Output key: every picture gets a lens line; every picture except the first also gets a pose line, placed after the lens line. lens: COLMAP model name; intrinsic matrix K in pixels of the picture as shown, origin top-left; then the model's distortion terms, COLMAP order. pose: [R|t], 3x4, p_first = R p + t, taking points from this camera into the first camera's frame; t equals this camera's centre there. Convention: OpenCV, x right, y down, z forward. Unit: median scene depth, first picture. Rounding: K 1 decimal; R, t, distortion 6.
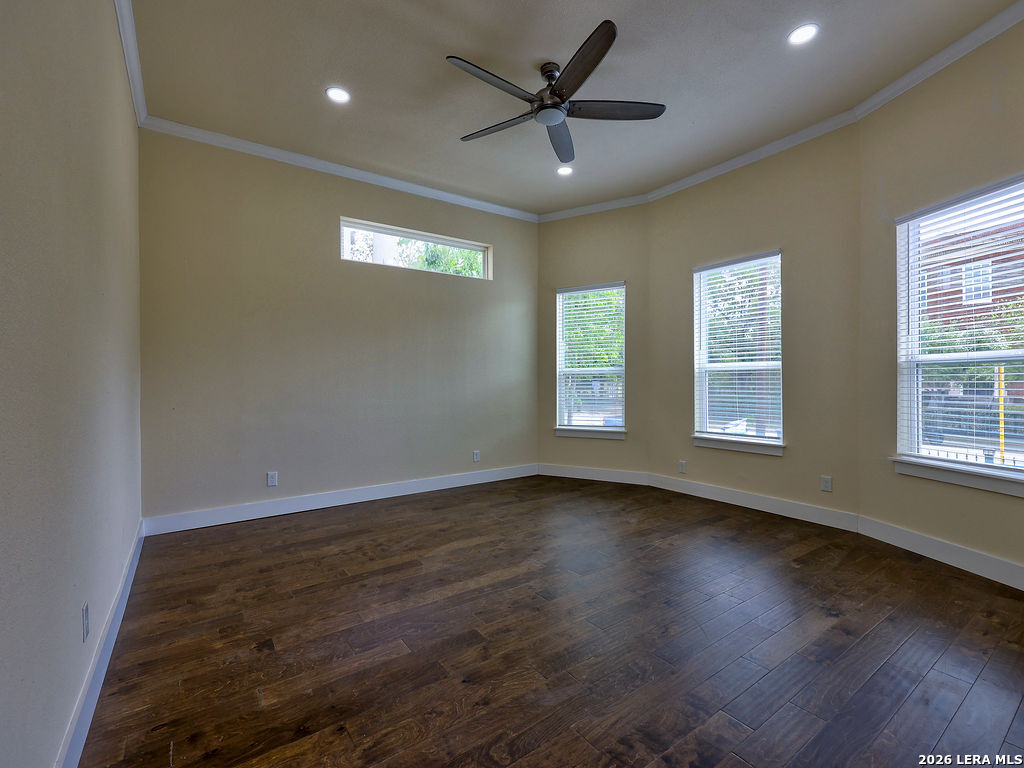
lens RADIAL K [[460.5, 0, 512.0], [0, 460.5, 384.0], [0, 0, 1]] dist [-0.000624, 0.000067]
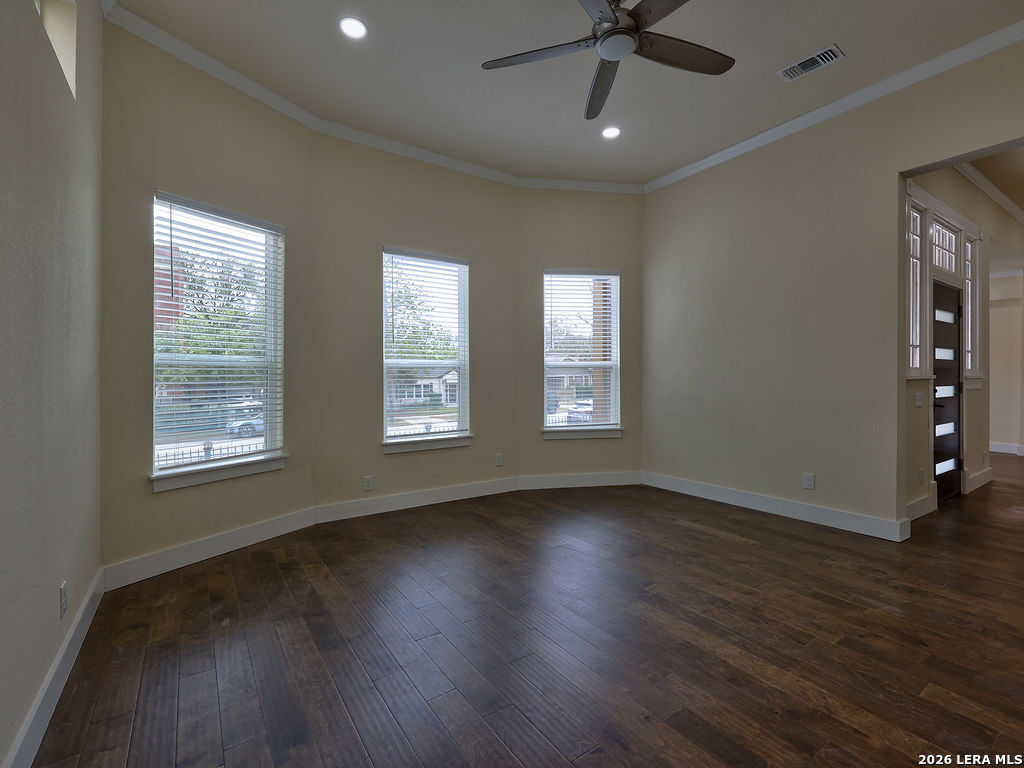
lens RADIAL K [[466.5, 0, 513.6], [0, 466.5, 379.9], [0, 0, 1]] dist [-0.000391, 0.000077]
pose [[0.012568, 0.003509, 0.999915, -0.650190], [0.012867, 0.999910, -0.003671, 0.003957], [-0.999838, 0.012912, 0.012521, 1.037999]]
